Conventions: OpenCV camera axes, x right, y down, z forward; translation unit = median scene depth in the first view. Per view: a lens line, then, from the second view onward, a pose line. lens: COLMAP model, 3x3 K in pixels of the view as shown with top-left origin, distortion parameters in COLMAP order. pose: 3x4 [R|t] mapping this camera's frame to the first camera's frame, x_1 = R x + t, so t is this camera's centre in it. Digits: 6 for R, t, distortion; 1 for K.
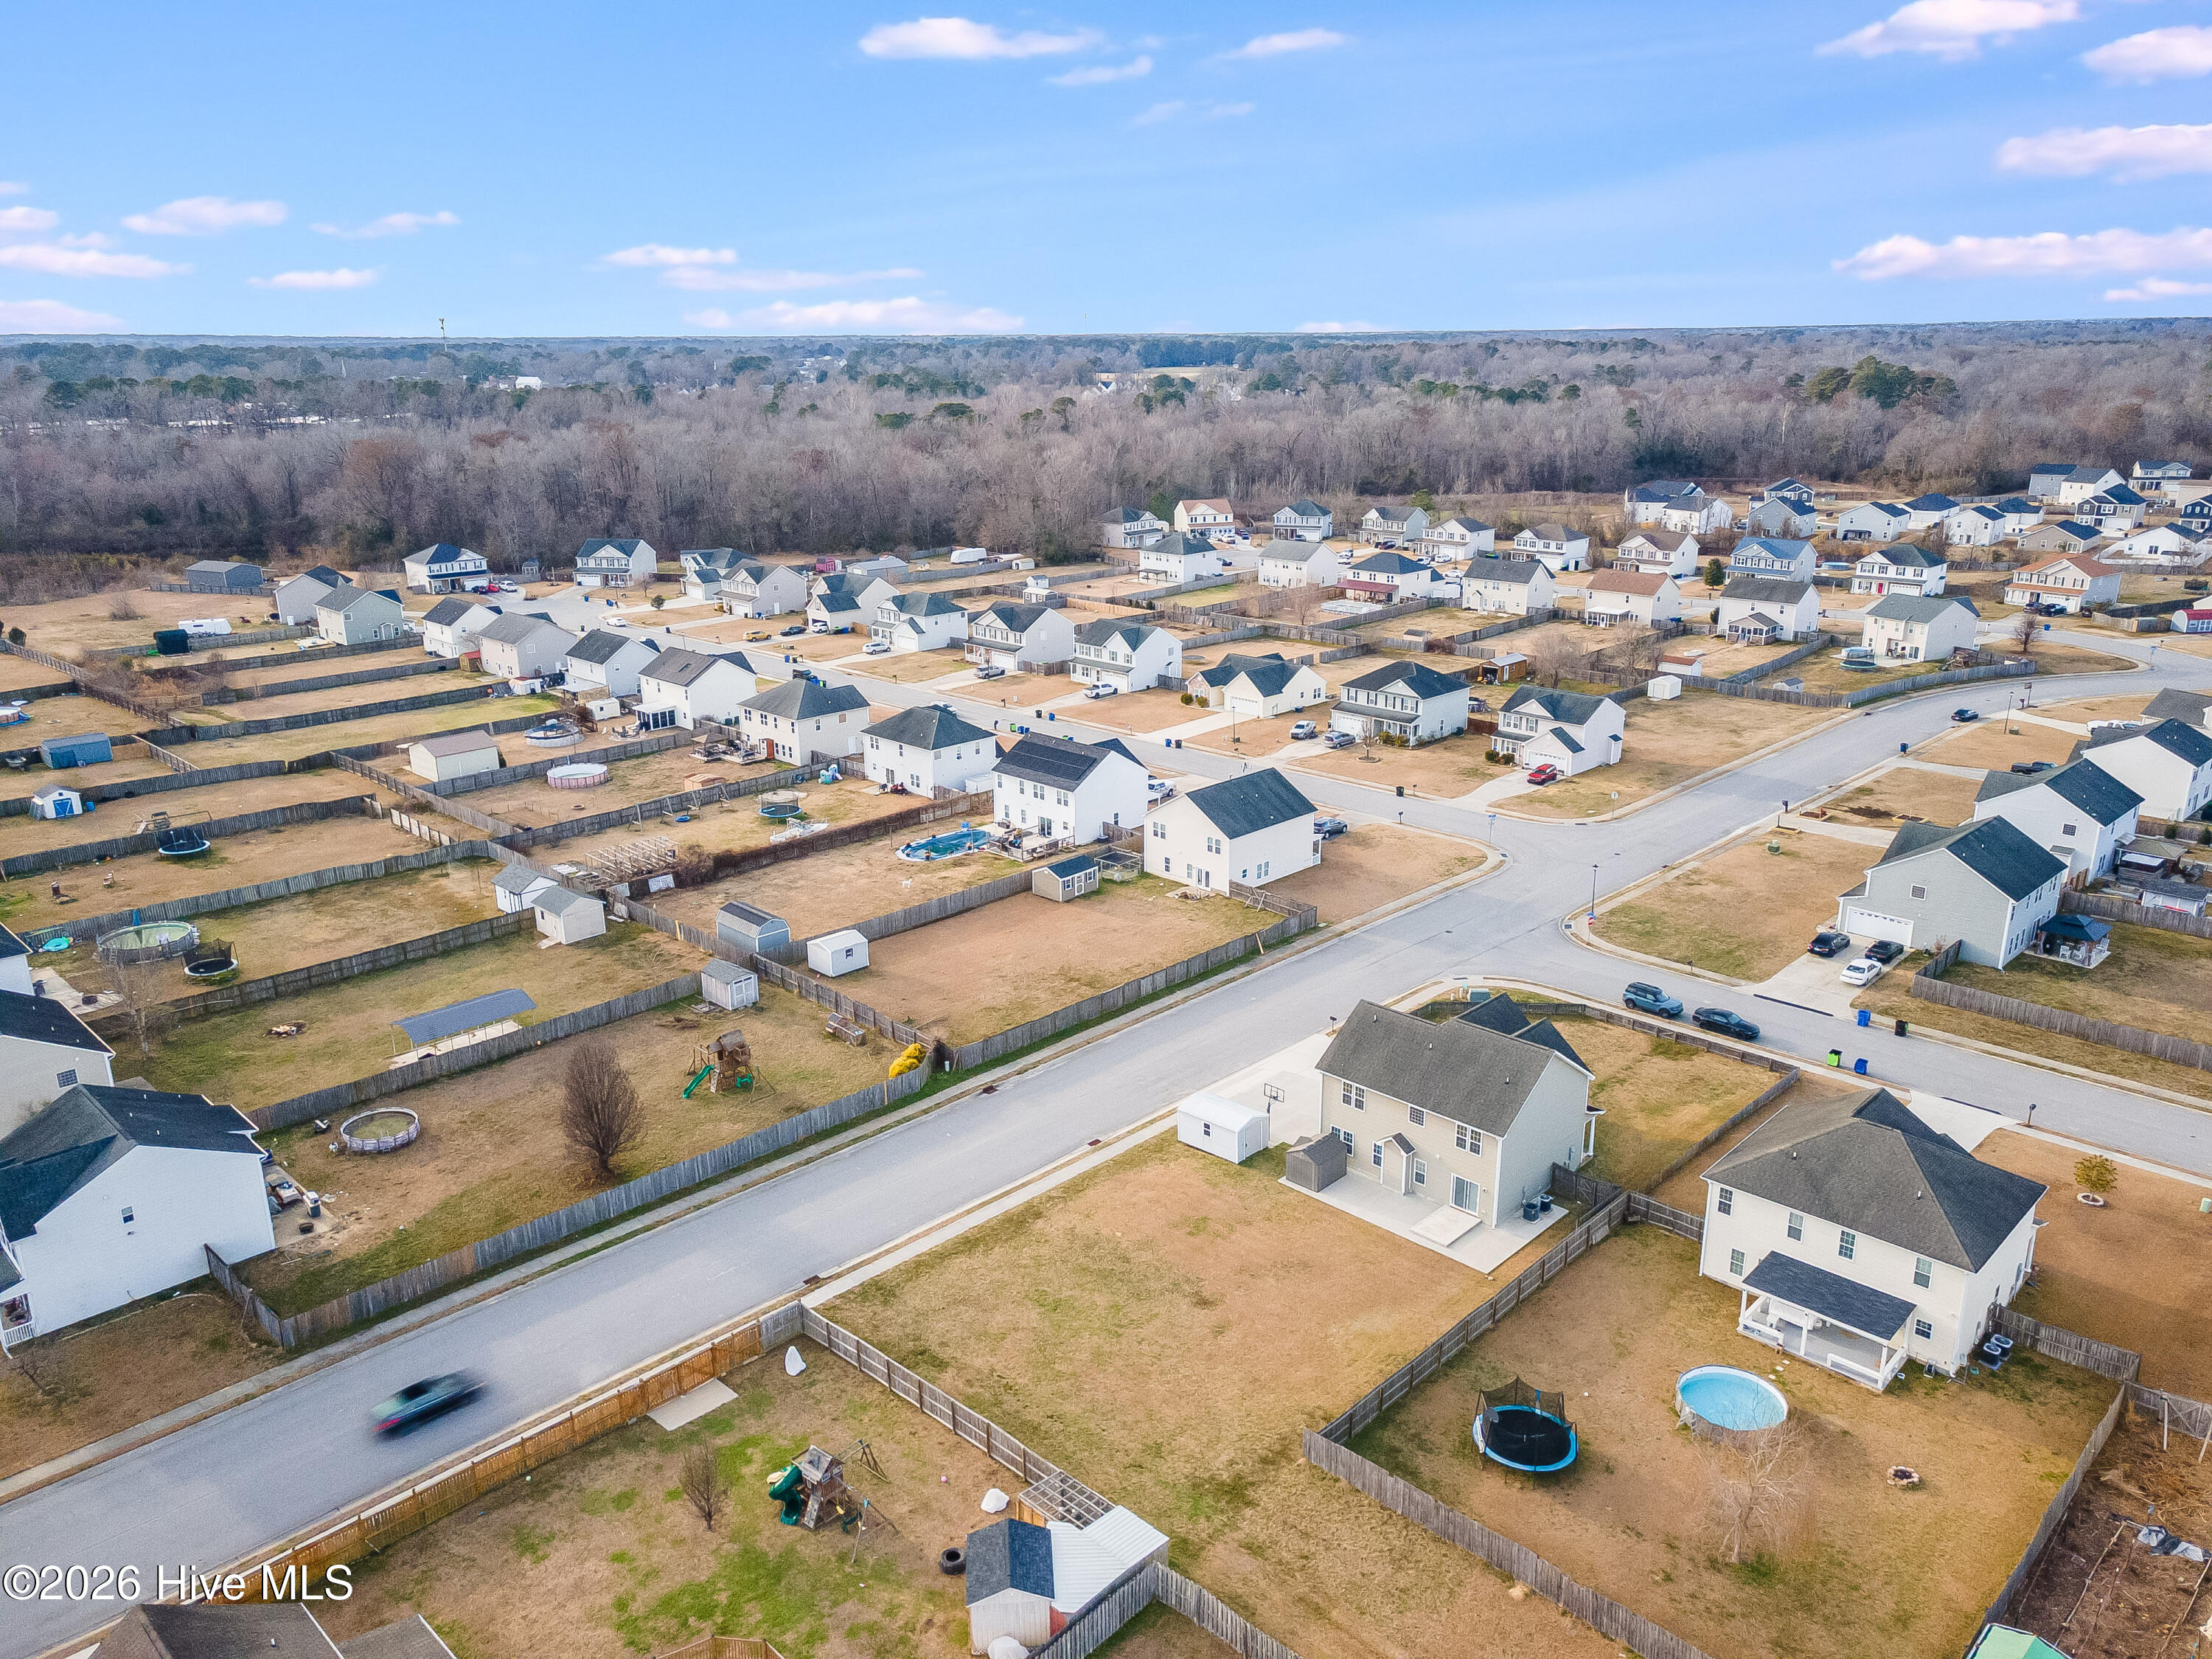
lens RADIAL K [[1602.0, 0, 1107.6], [0, 1602.0, 838.0], [0, 0, 1]] dist [0.021678, 0.053641]
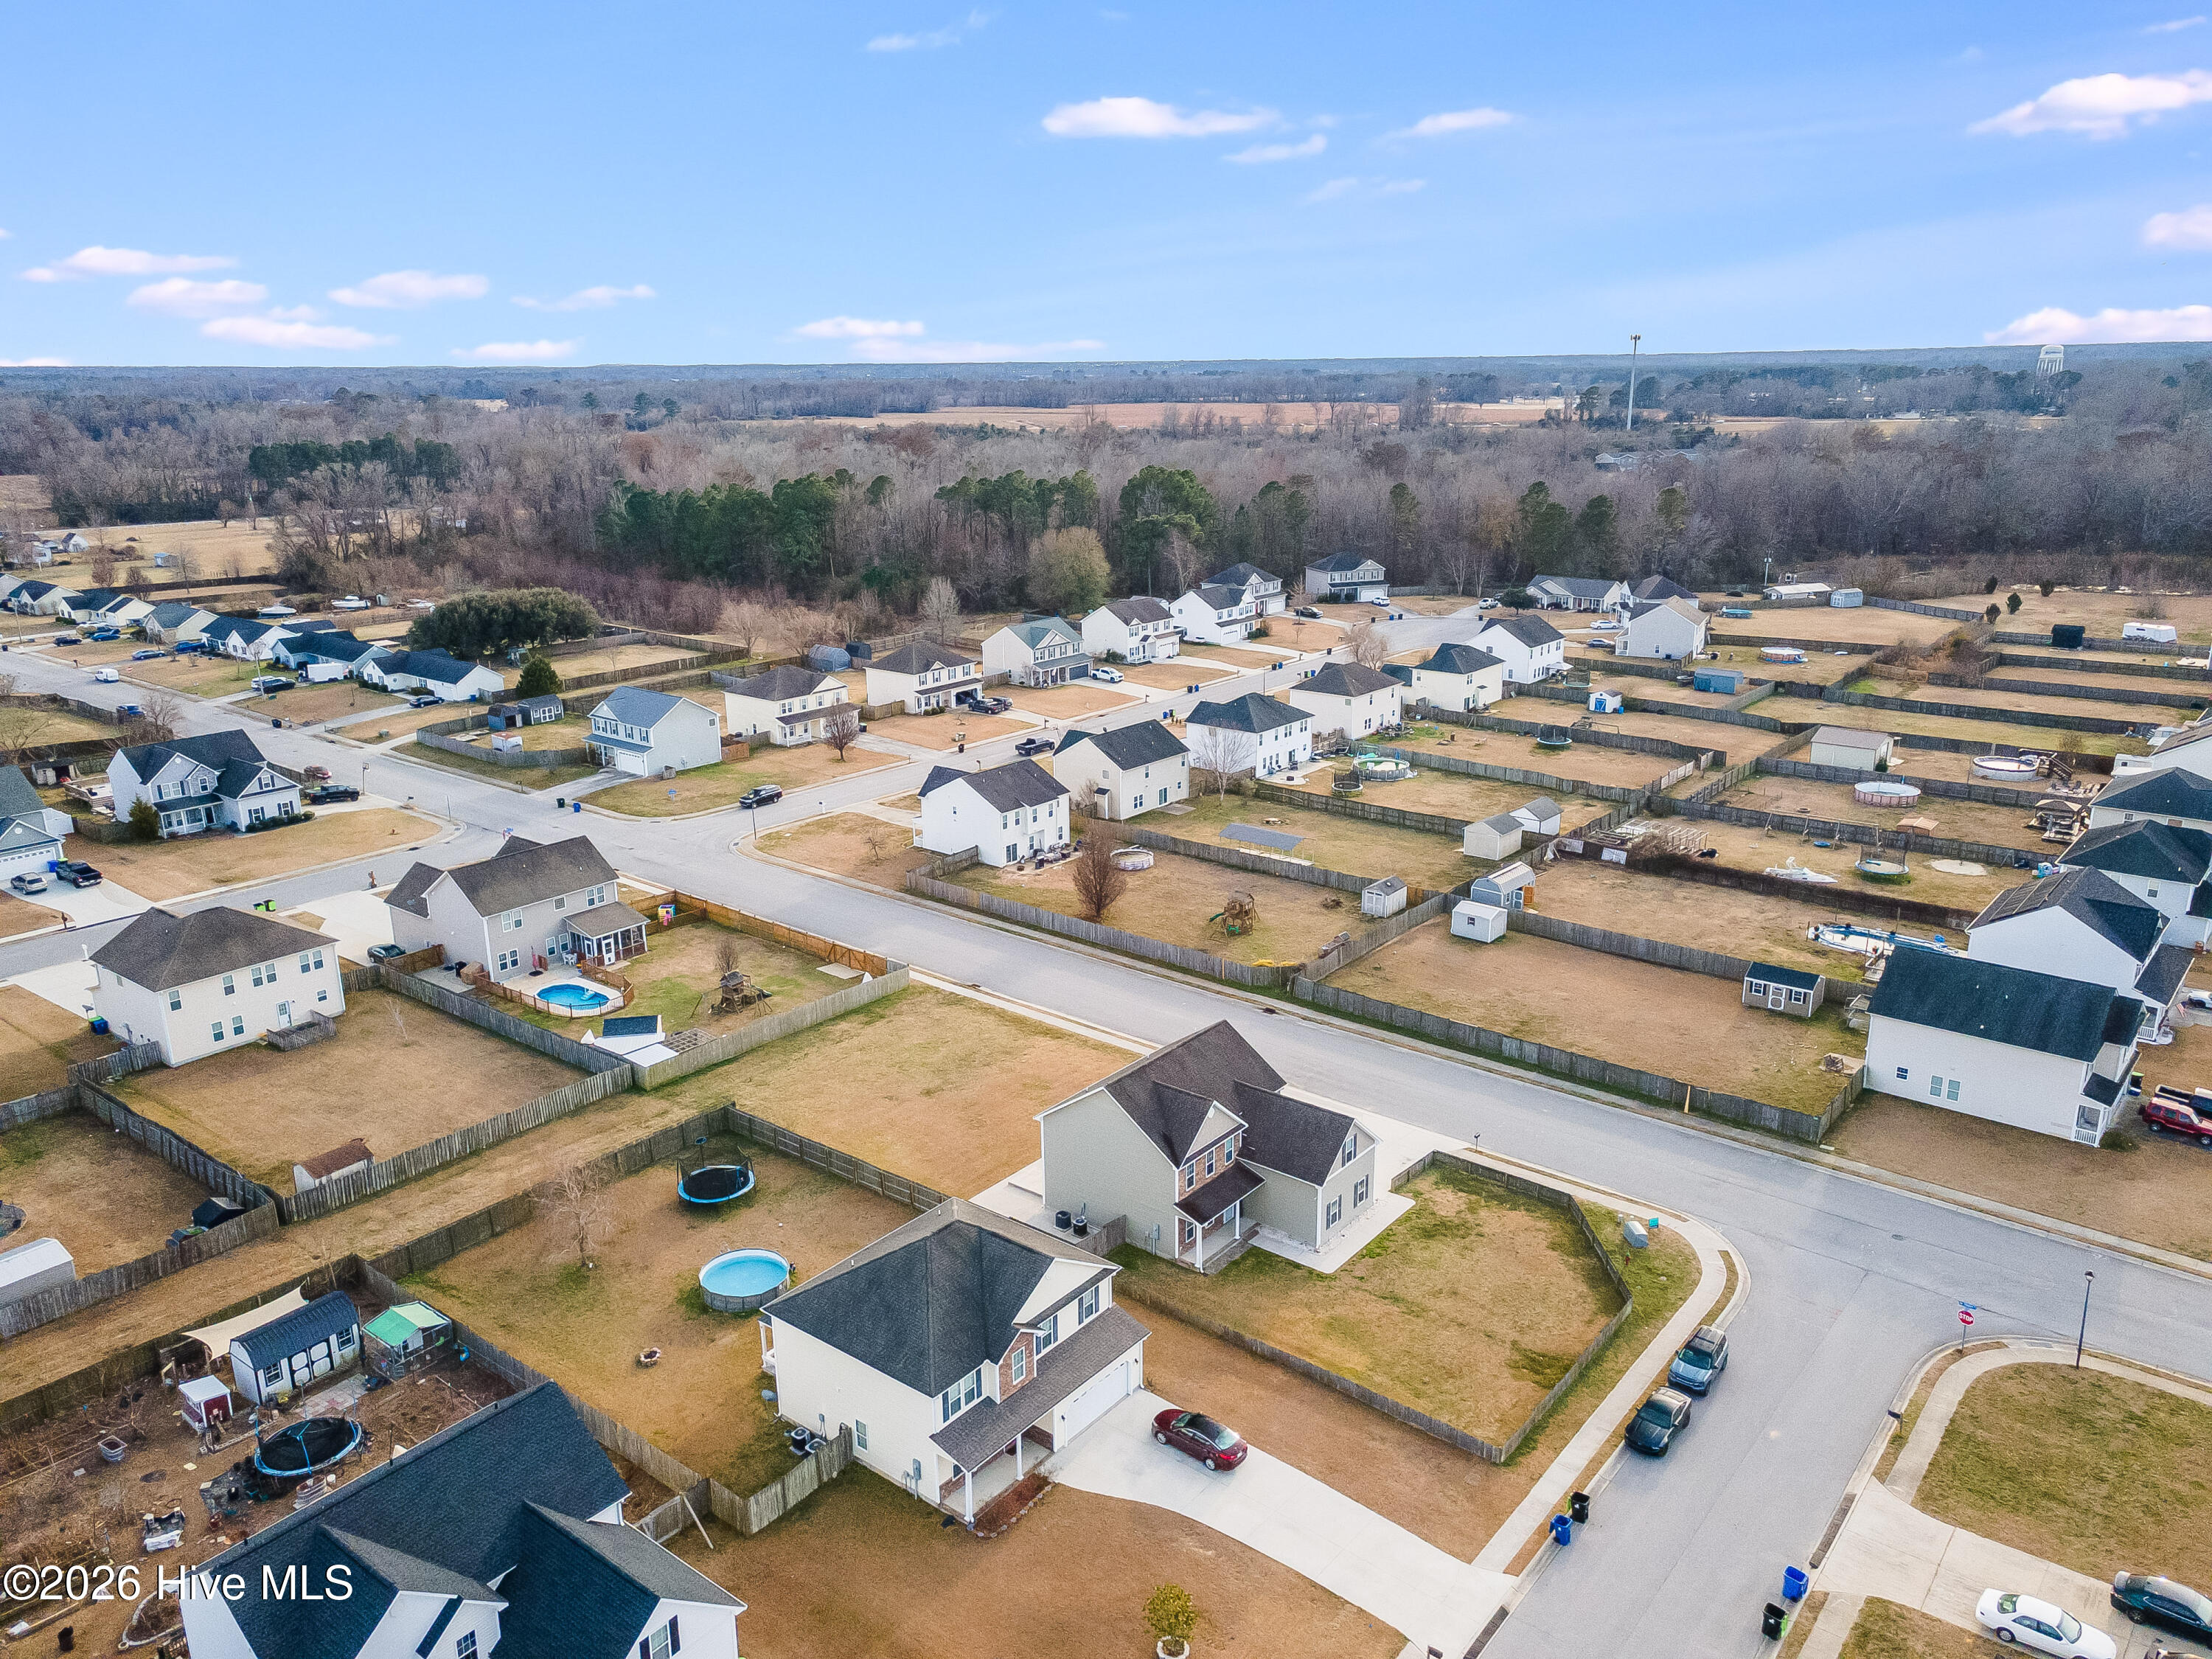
lens RADIAL K [[1602.0, 0, 1107.6], [0, 1602.0, 838.0], [0, 0, 1]] dist [0.021678, 0.053641]
pose [[0.099790, 0.292996, -0.950892, 0.976562], [-0.287766, 0.923321, 0.254301, -0.218795], [0.952488, 0.248257, 0.176453, 0.650713]]
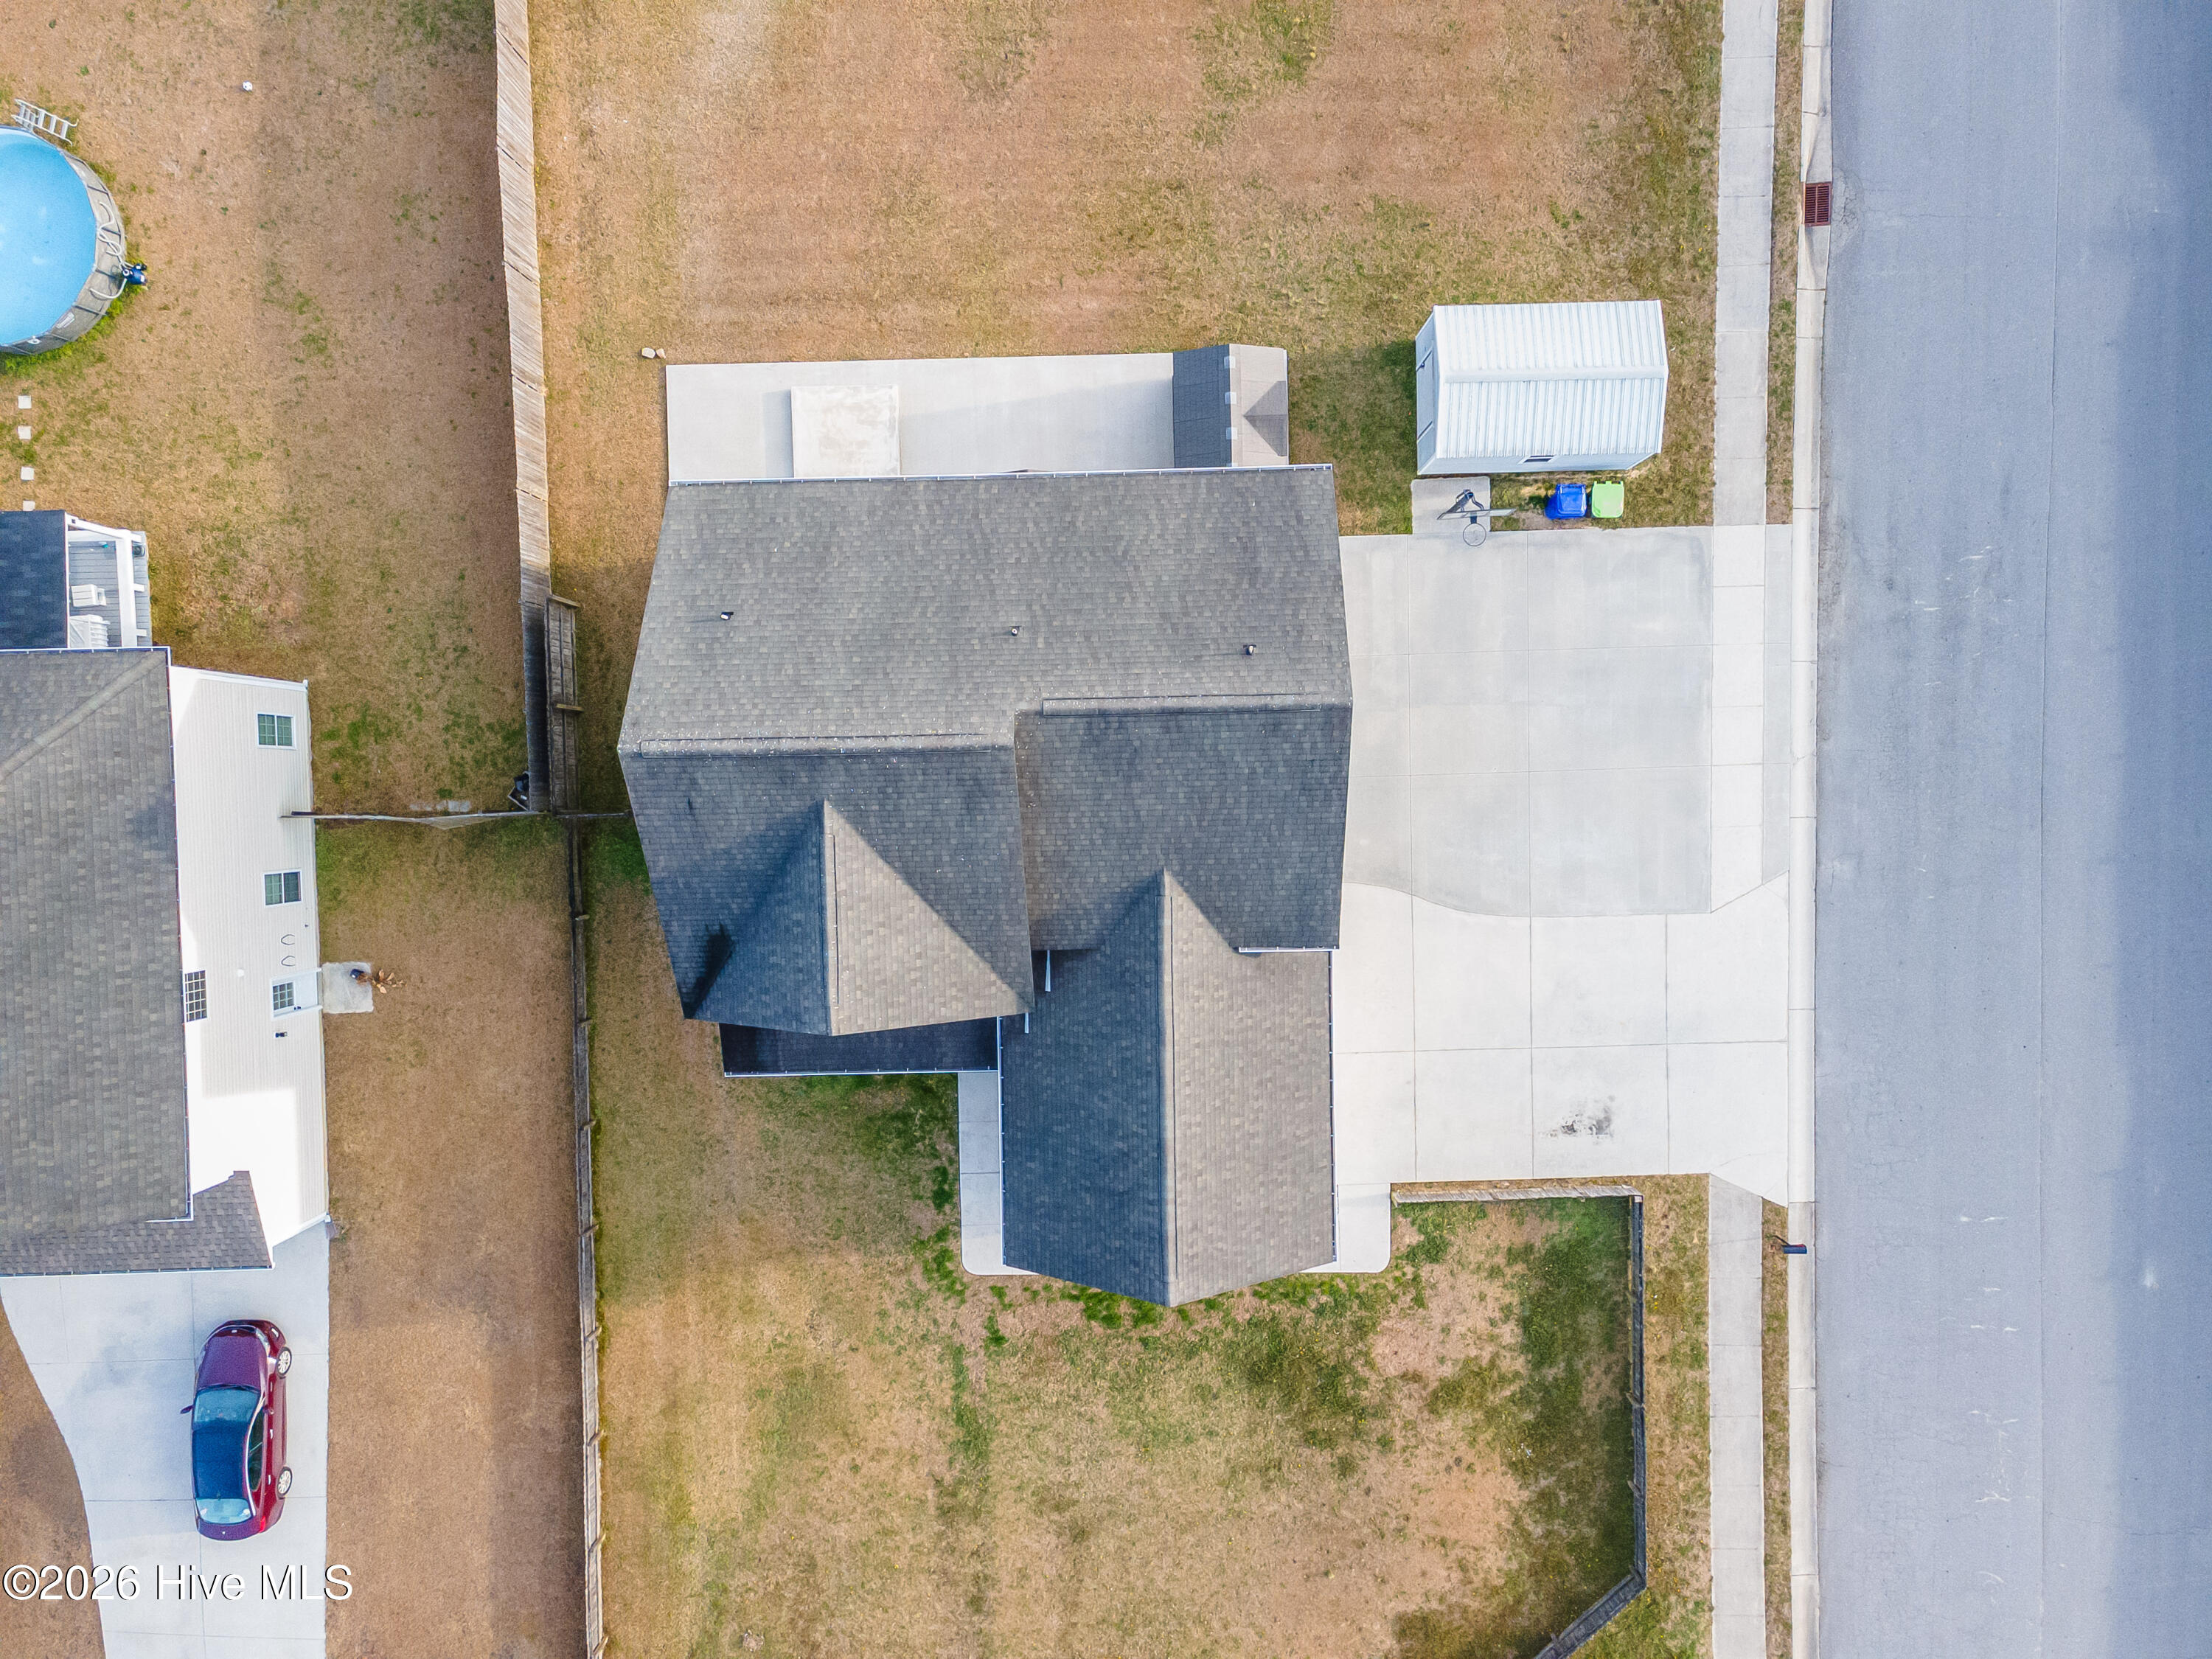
lens RADIAL K [[1602.0, 0, 1107.6], [0, 1602.0, 838.0], [0, 0, 1]] dist [0.021678, 0.053641]
pose [[-0.703614, 0.708664, 0.052183, 0.172583], [-0.177318, -0.246219, 0.952856, -0.150841], [0.688103, 0.661190, 0.298902, 0.812802]]
